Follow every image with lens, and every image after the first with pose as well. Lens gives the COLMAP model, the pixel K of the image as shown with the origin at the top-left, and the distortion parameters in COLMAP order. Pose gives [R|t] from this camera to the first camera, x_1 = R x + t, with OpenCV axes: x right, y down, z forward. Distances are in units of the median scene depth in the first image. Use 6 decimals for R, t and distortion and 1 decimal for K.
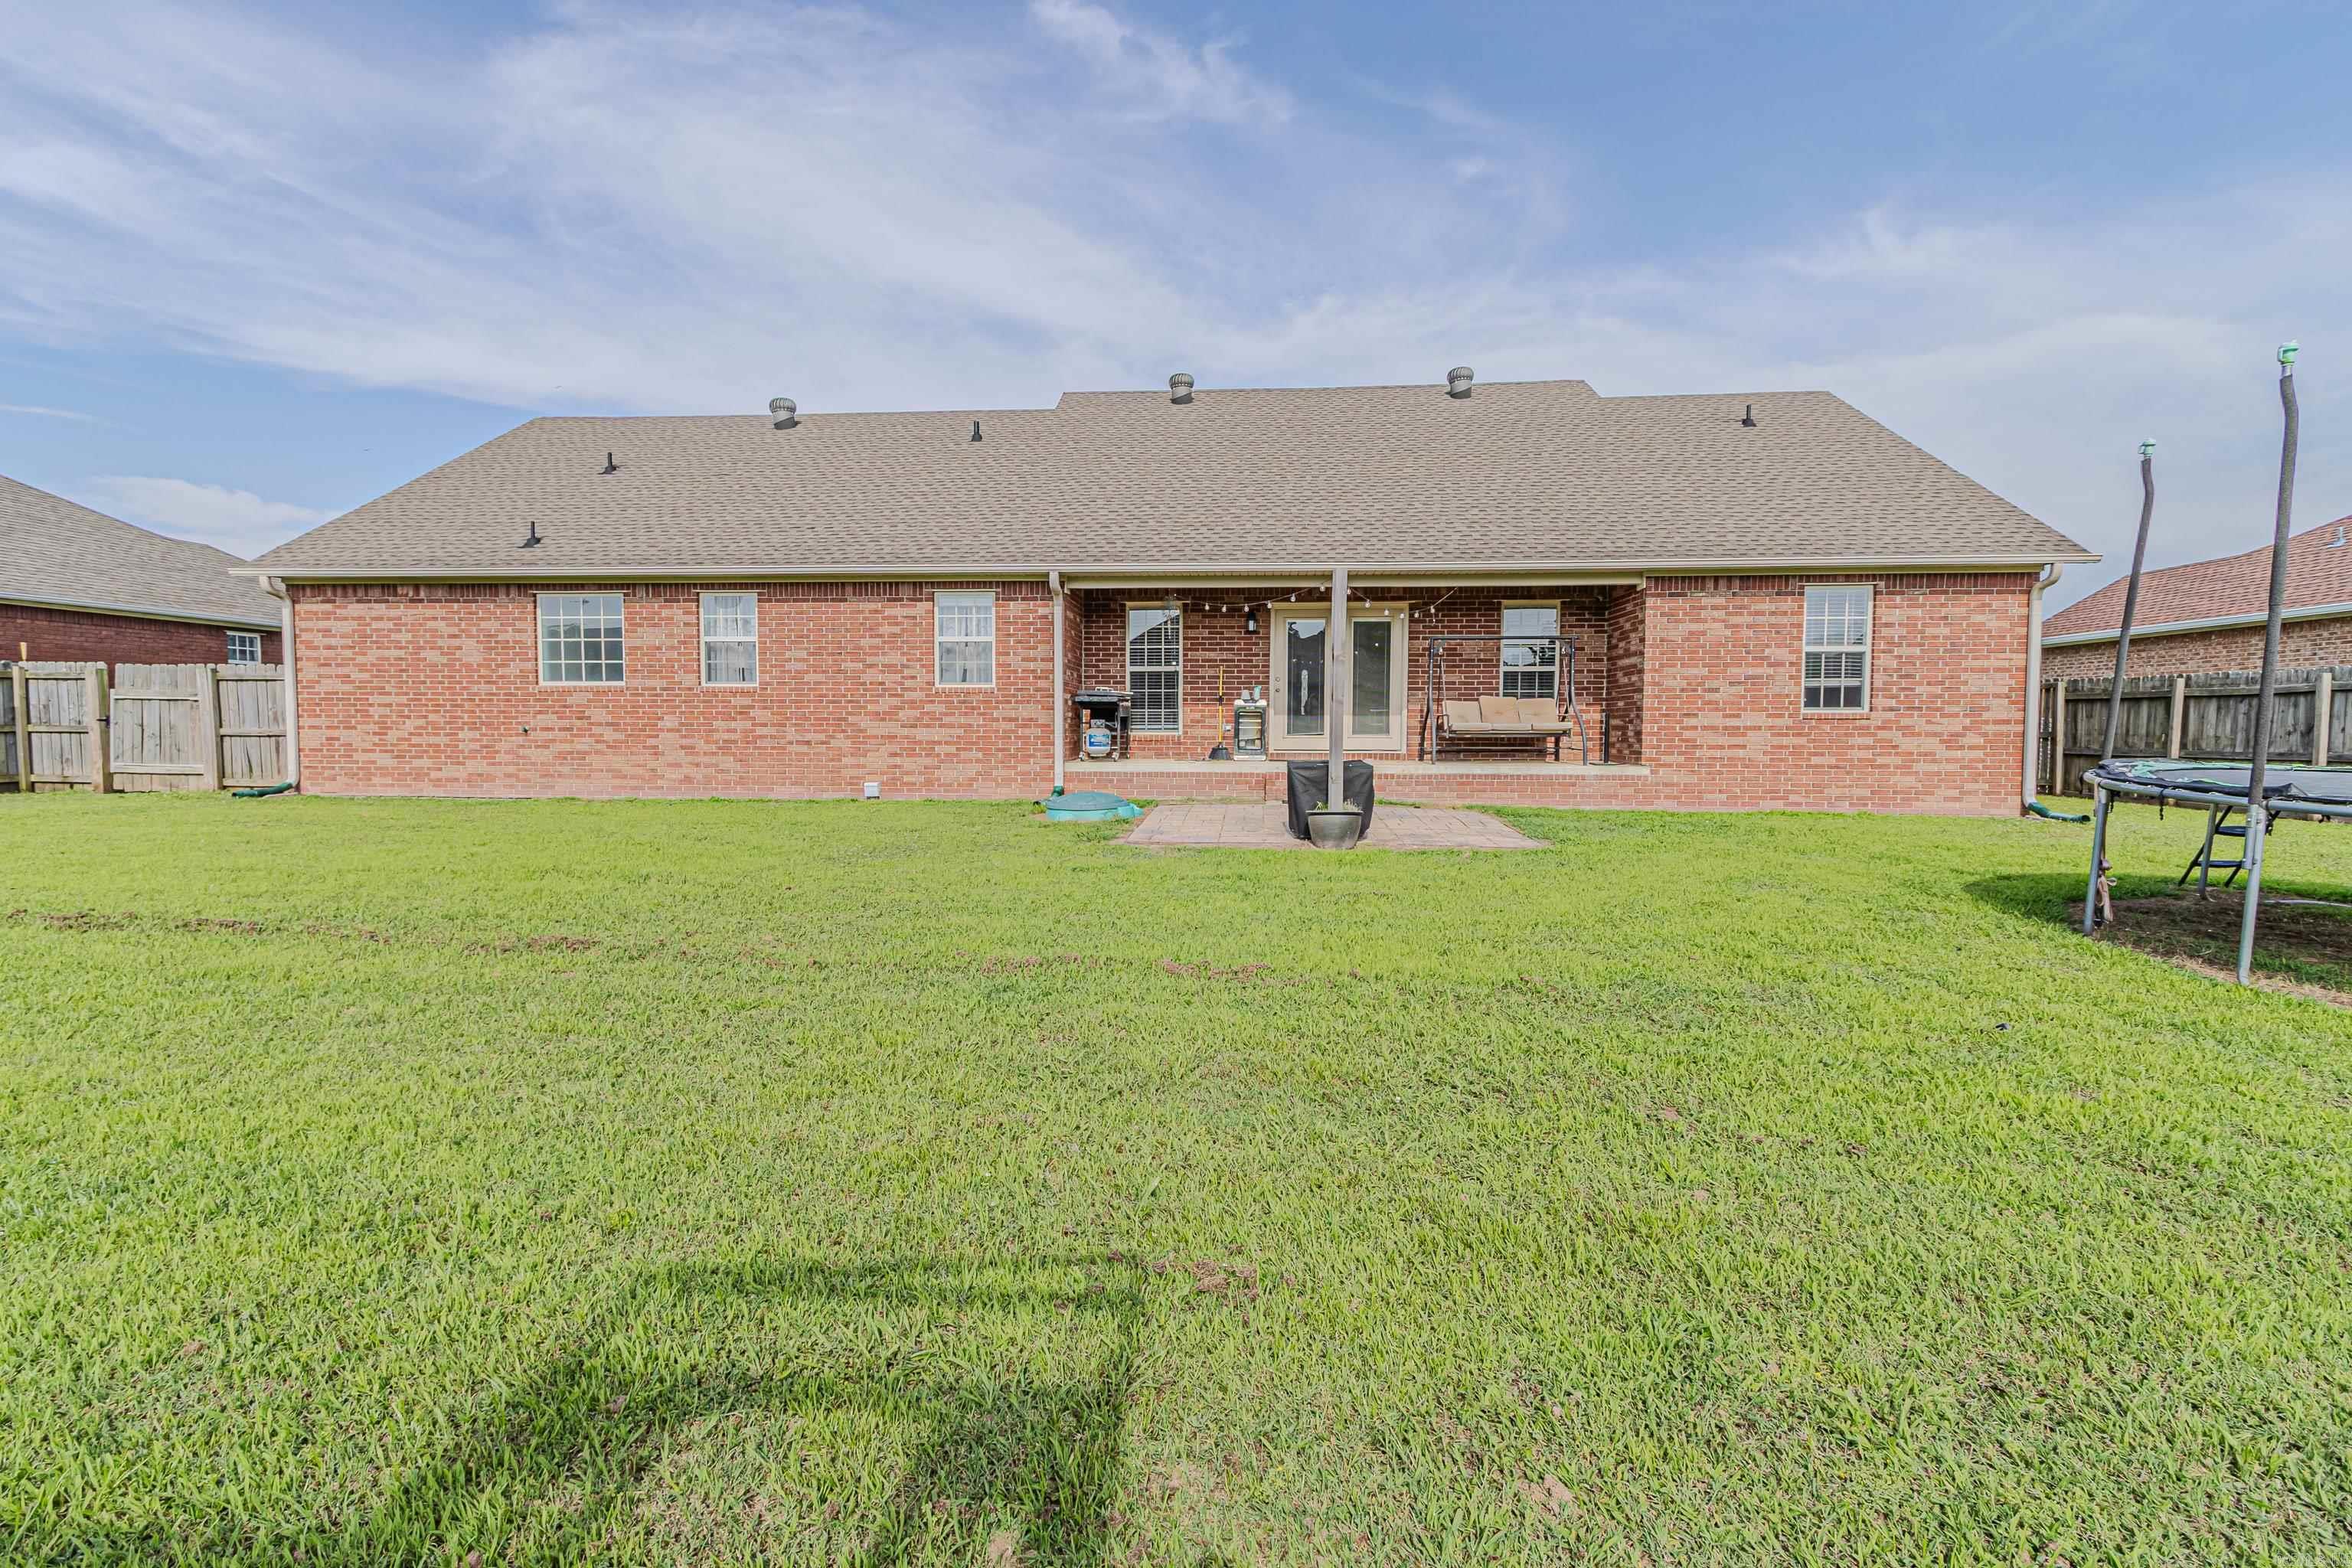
lens RADIAL K [[1094.3, 0, 1162.4], [0, 1094.3, 786.4], [0, 0, 1]] dist [0.008842, -0.002212]
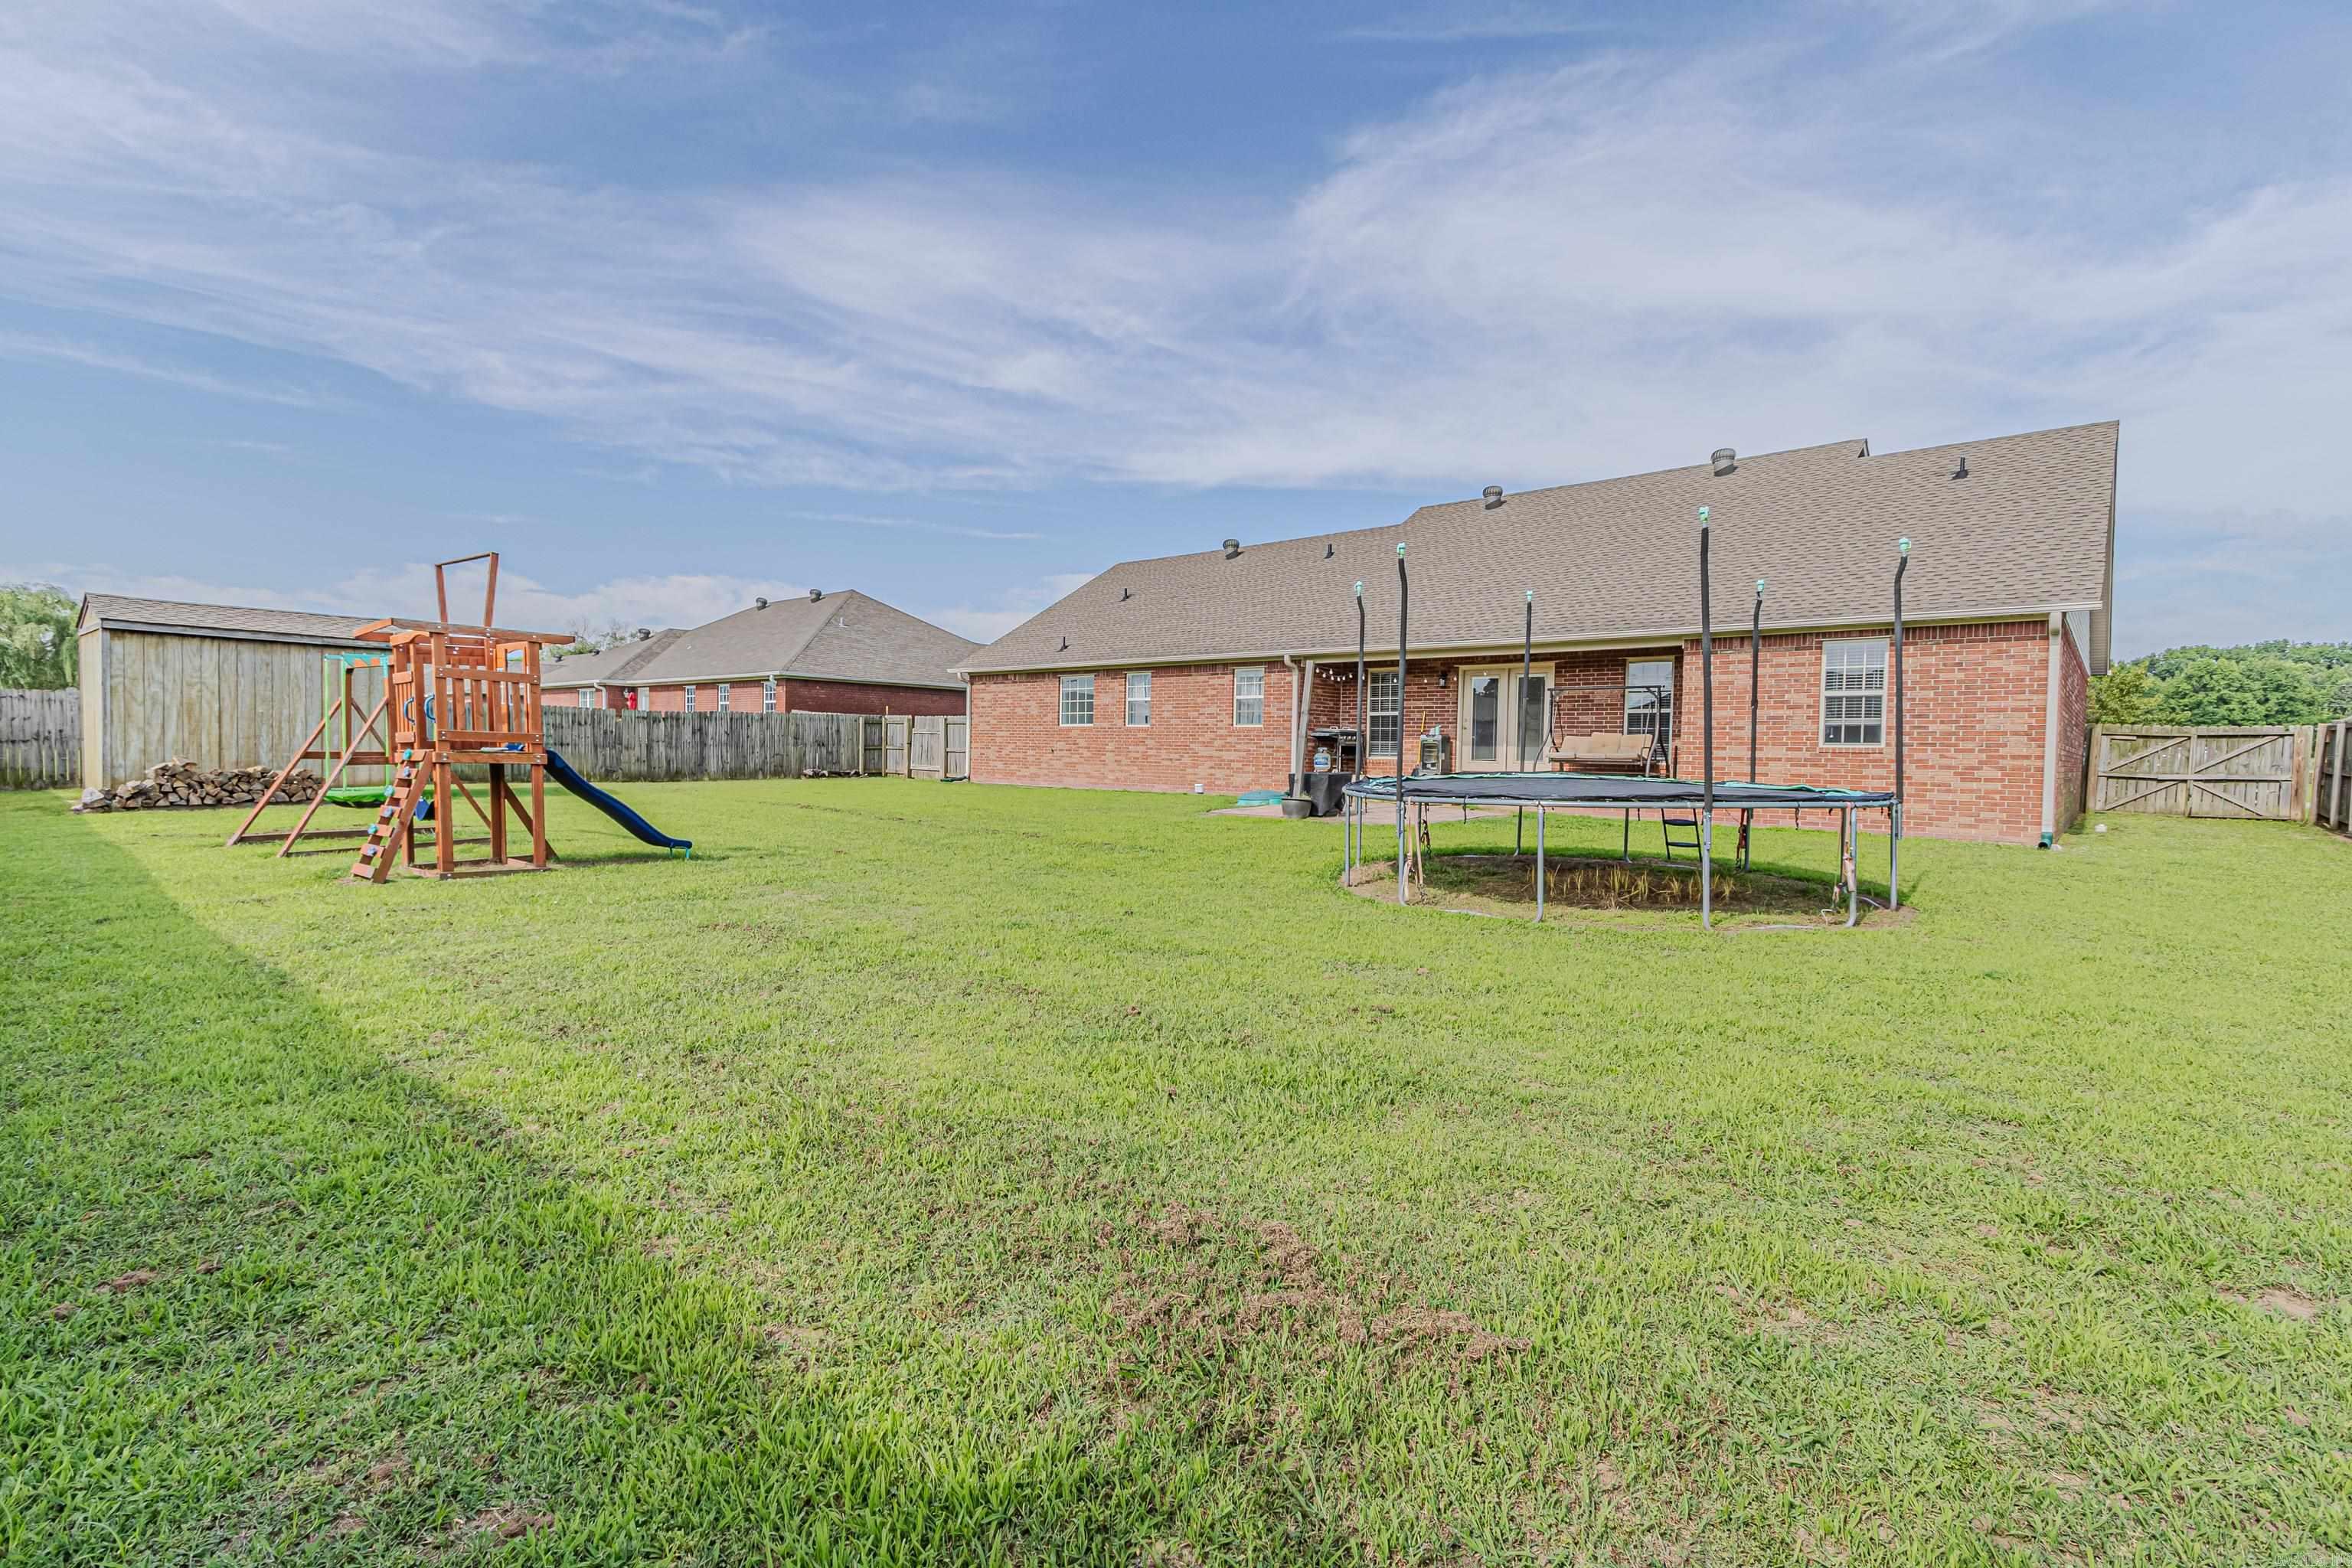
lens RADIAL K [[1094.3, 0, 1196.9], [0, 1094.3, 778.0], [0, 0, 1]] dist [0.008842, -0.002212]
pose [[0.805938, 0.025935, -0.591432, 0.698068], [-0.047568, 0.998647, -0.021028, 0.021969], [0.590086, 0.045080, 0.806081, -0.334319]]
